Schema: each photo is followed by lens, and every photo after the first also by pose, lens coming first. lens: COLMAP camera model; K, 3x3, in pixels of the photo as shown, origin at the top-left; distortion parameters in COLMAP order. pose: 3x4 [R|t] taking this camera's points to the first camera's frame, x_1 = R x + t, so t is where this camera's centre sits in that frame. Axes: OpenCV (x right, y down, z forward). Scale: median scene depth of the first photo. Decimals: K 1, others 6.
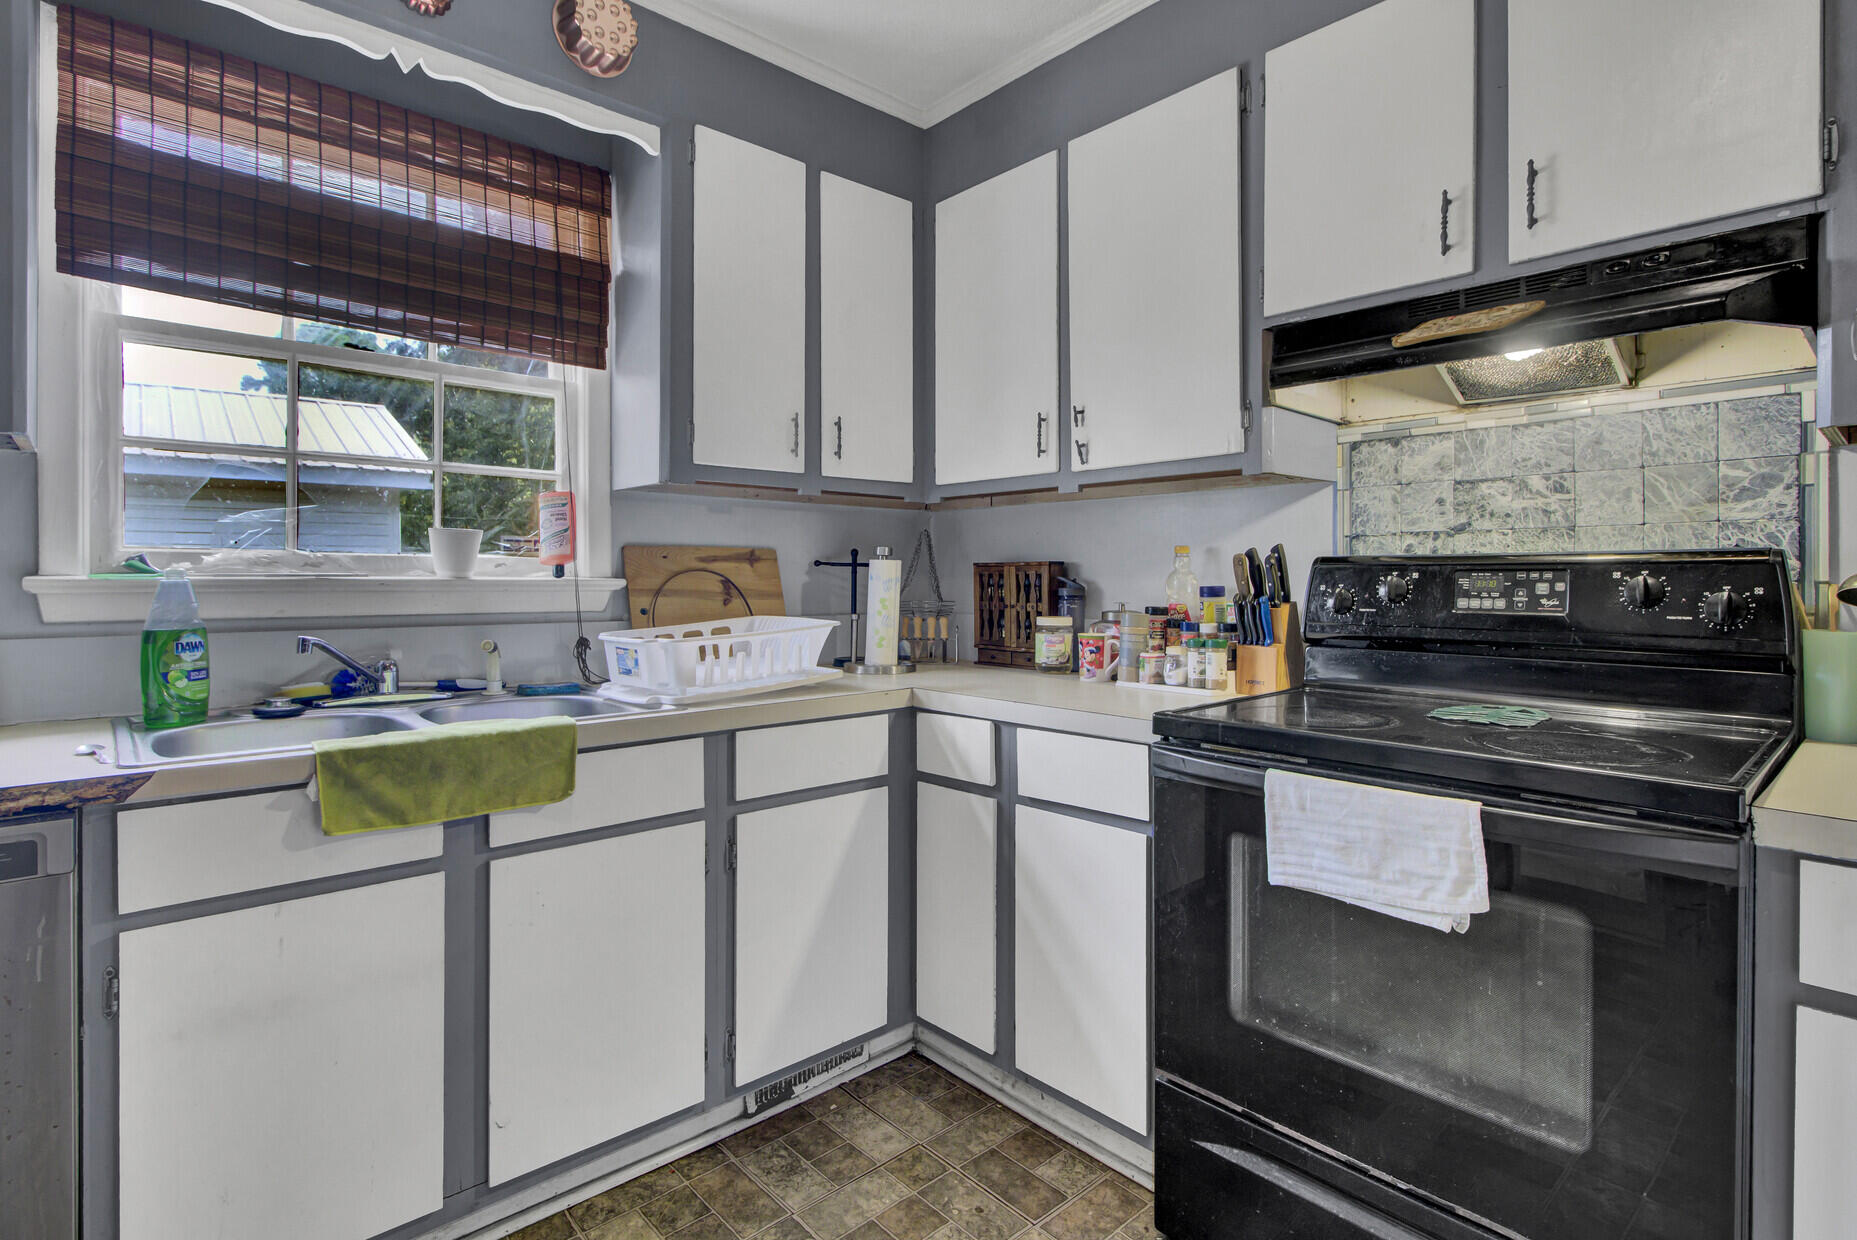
lens RADIAL K [[922.6, 0, 922.6], [0, 922.6, 585.7], [0, 0, 1]] dist [0.010886, -0.011664]
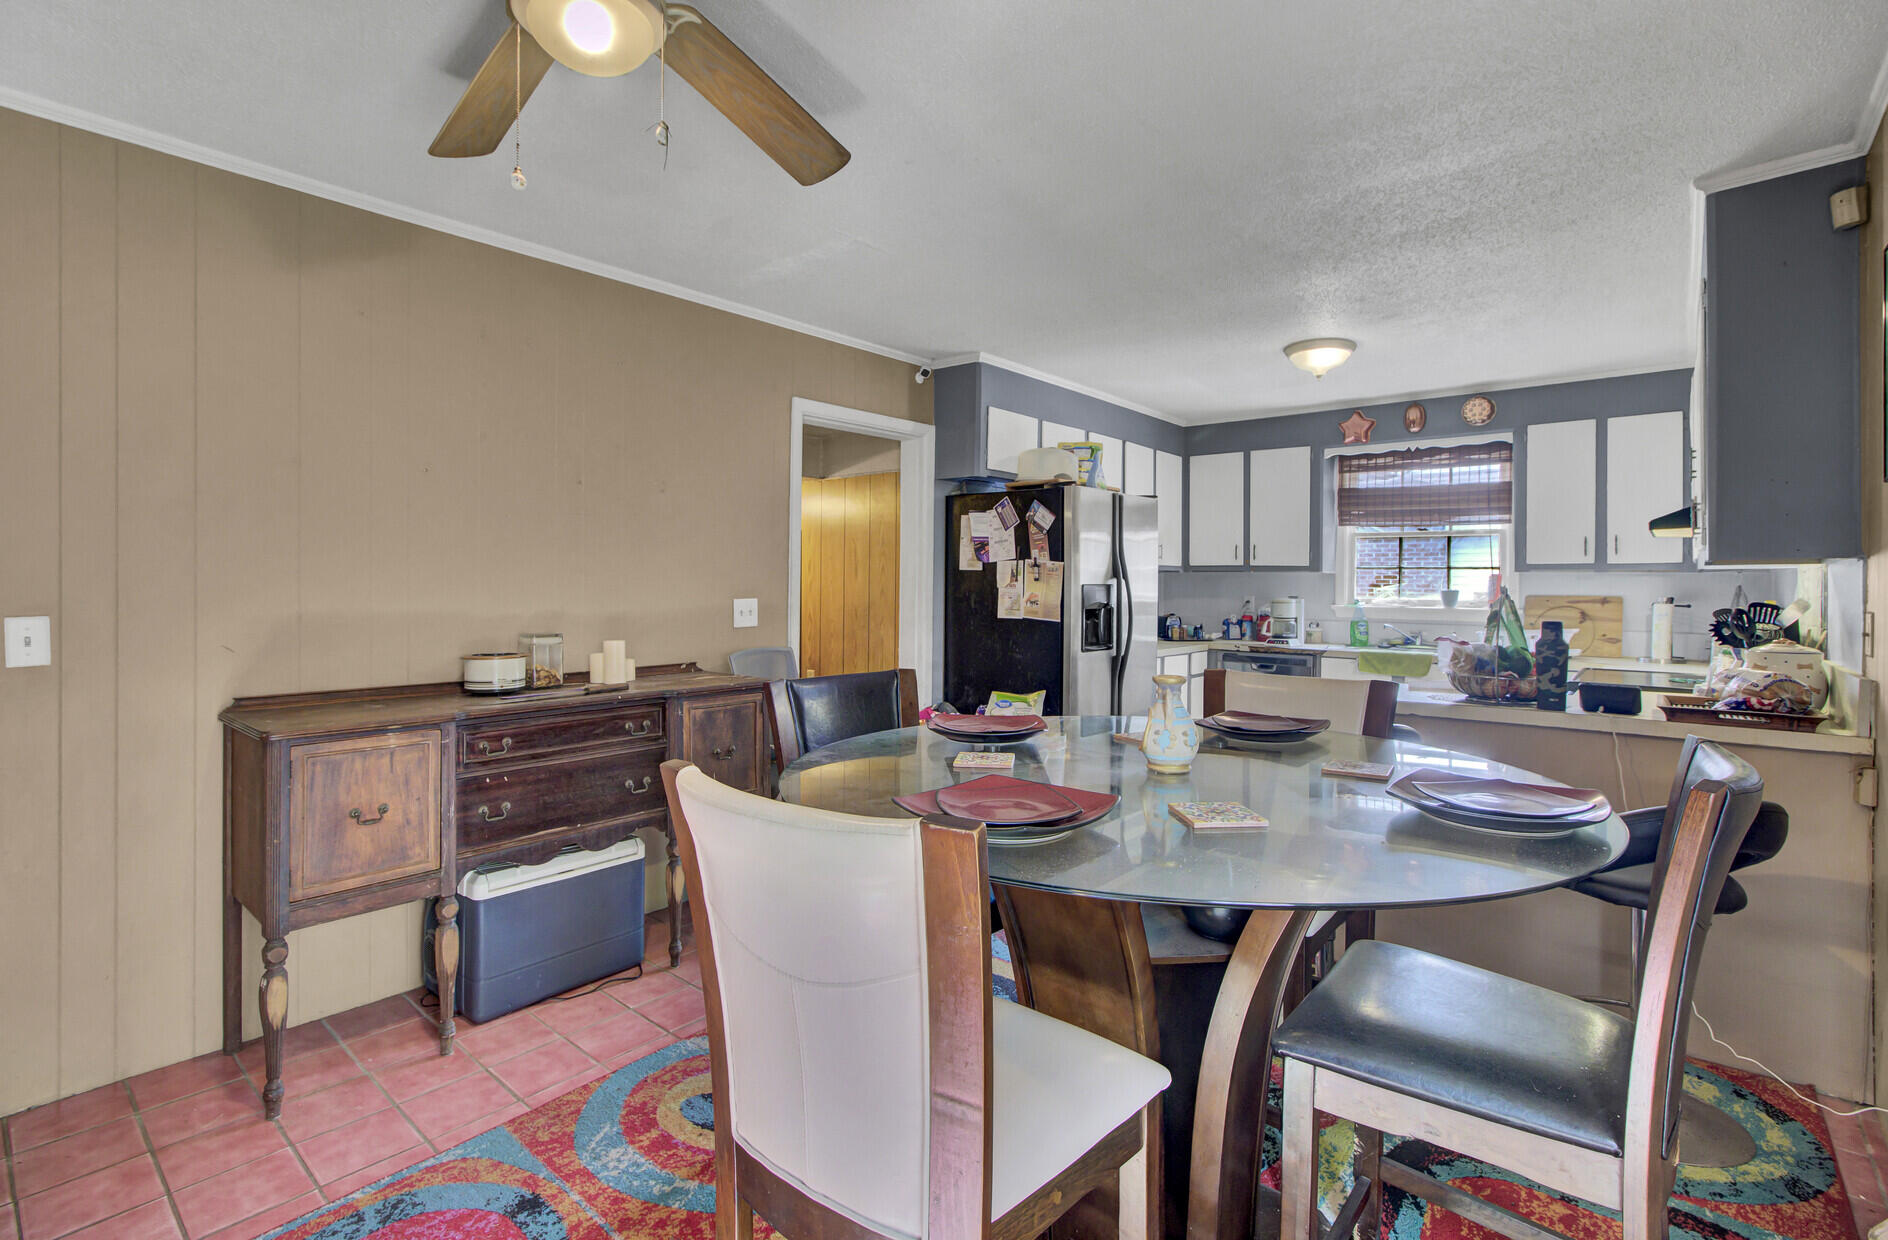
lens RADIAL K [[881.3, 0, 938.9], [0, 881.3, 581.4], [0, 0, 1]] dist [-0.000638, 0.000208]
pose [[0.127964, -0.005370, -0.991764, 1.959341], [-0.018125, 0.999806, -0.007752, -0.041276], [0.991613, 0.018968, 0.127841, -0.879858]]
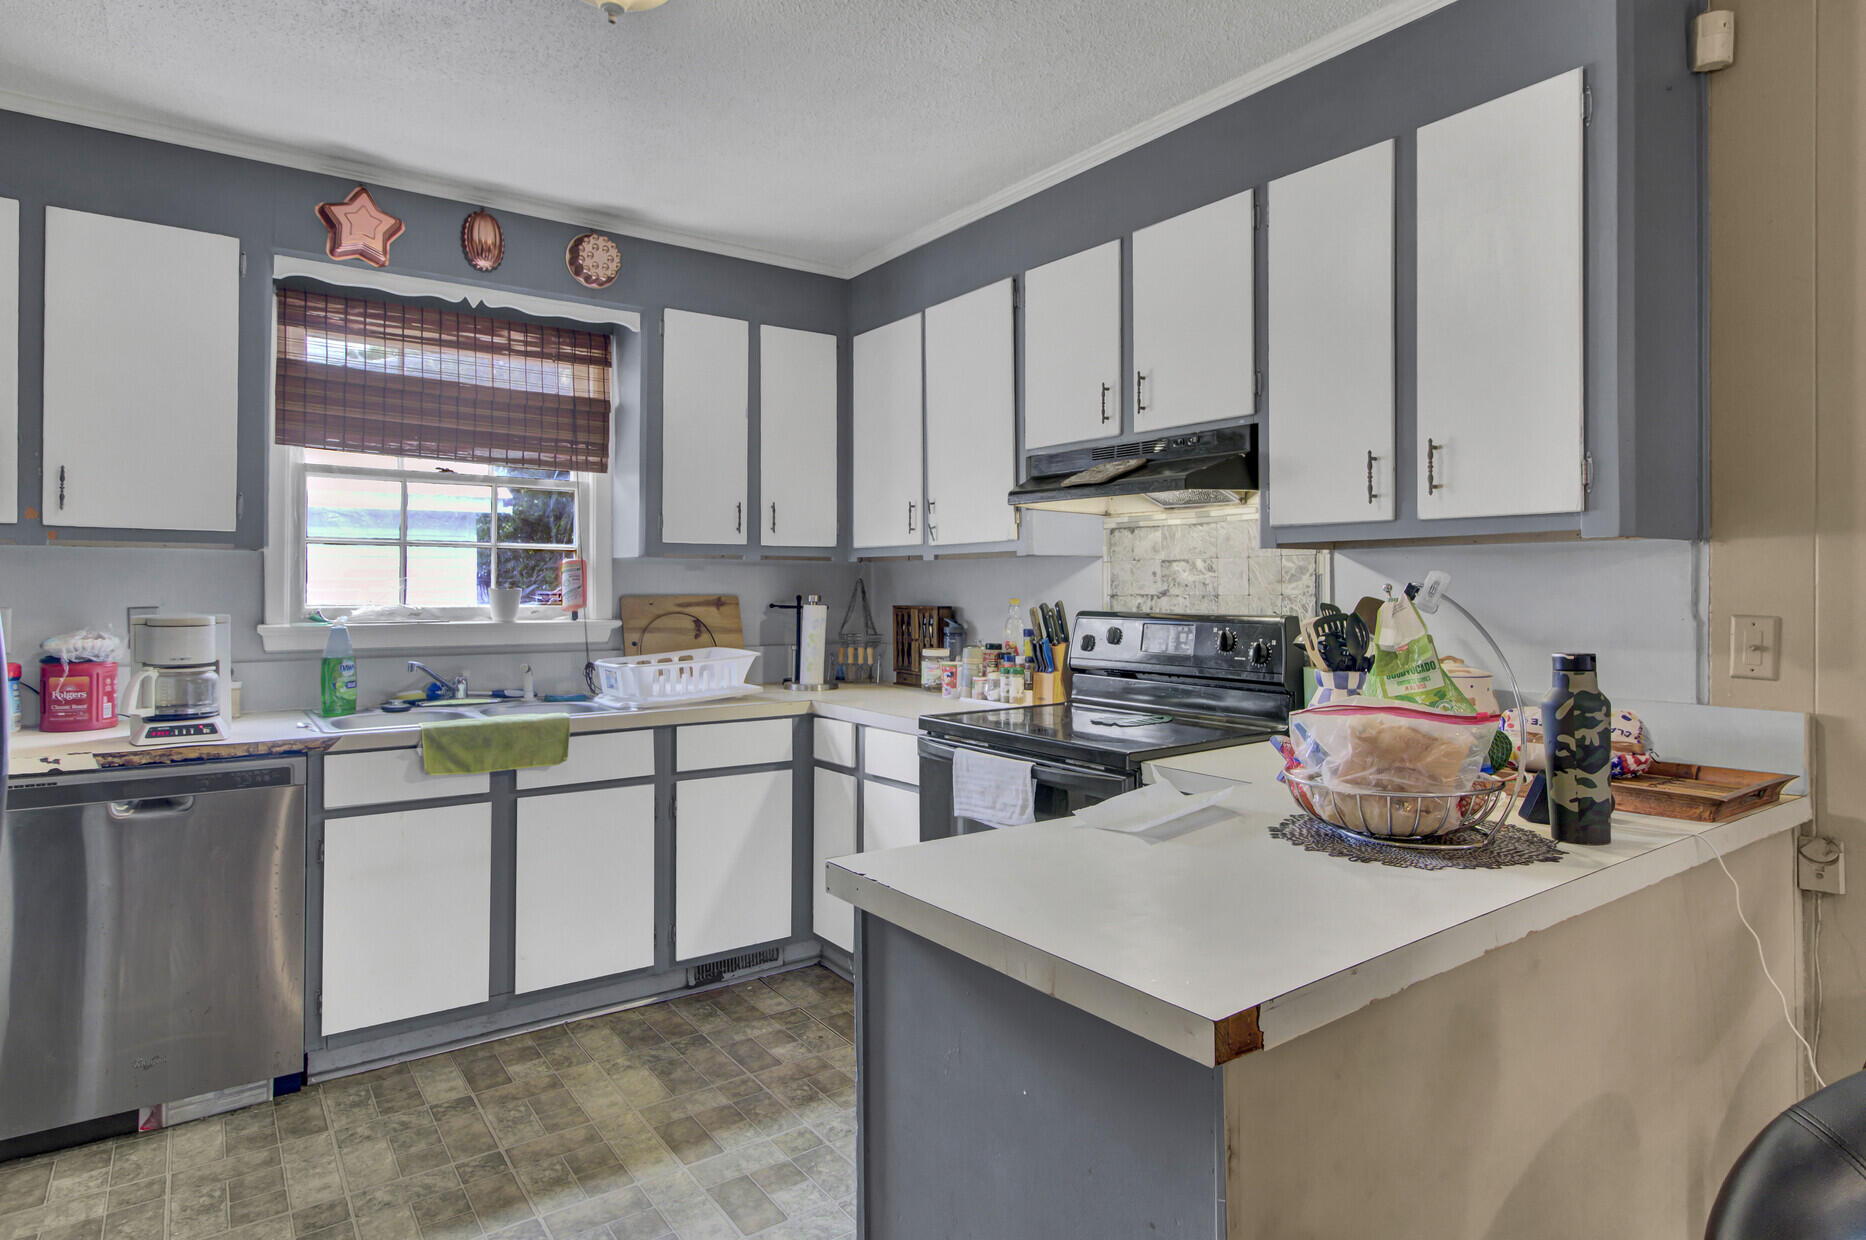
lens RADIAL K [[1048.8, 0, 931.7], [0, 1048.8, 584.1], [0, 0, 1]] dist [-0.003023, -0.000729]
pose [[0.994373, 0.000824, -0.105934, 0.358704], [-0.001997, 0.999938, -0.010965, -0.052203], [0.105918, 0.011115, 0.994313, -0.607876]]
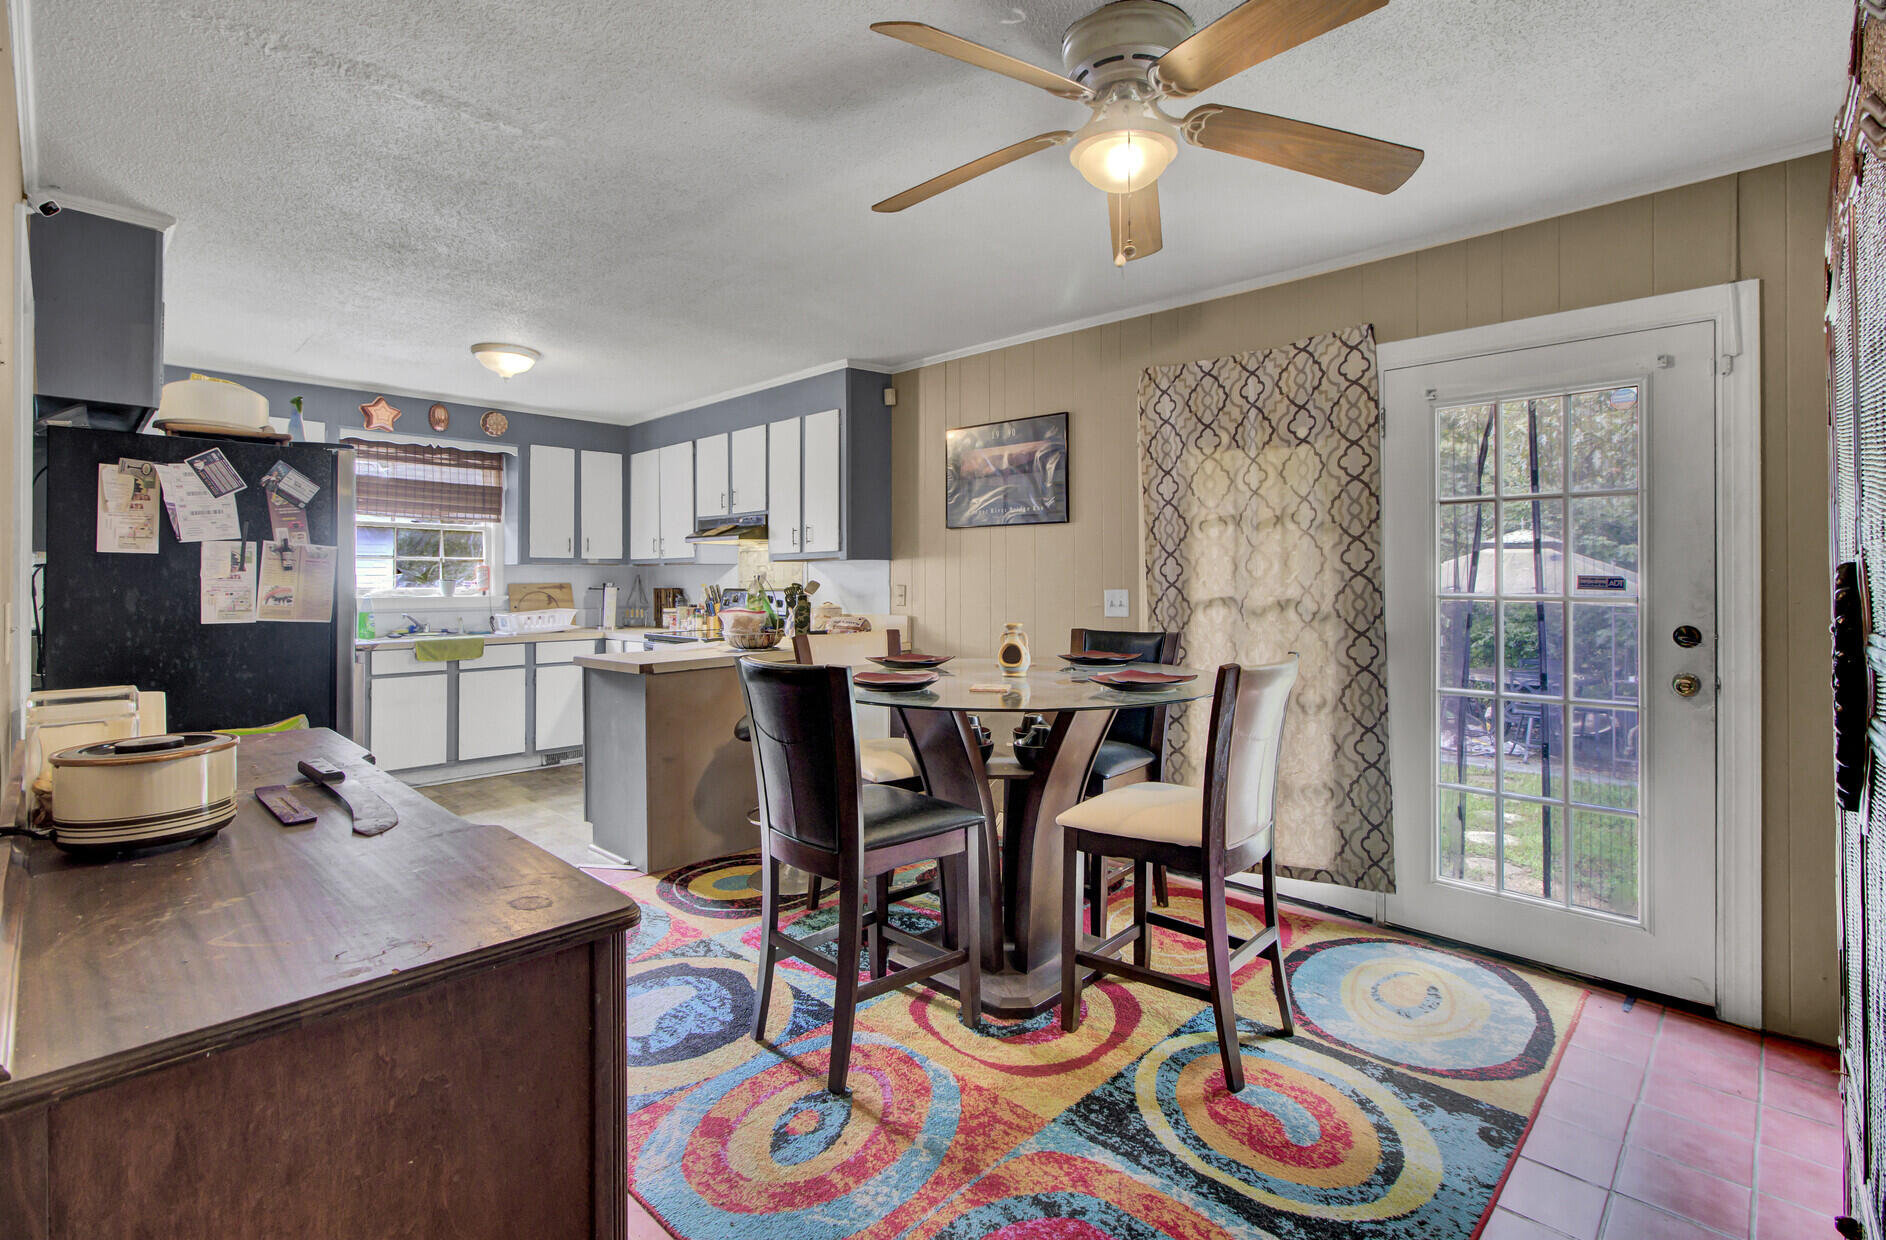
lens RADIAL K [[880.4, 0, 938.0], [0, 880.4, 581.4], [0, 0, 1]] dist [-0.000638, 0.000208]
pose [[0.998257, -0.003412, 0.058912, 0.947892], [0.003927, 0.999955, -0.008633, -0.025207], [-0.058880, 0.008850, 0.998226, -2.017478]]
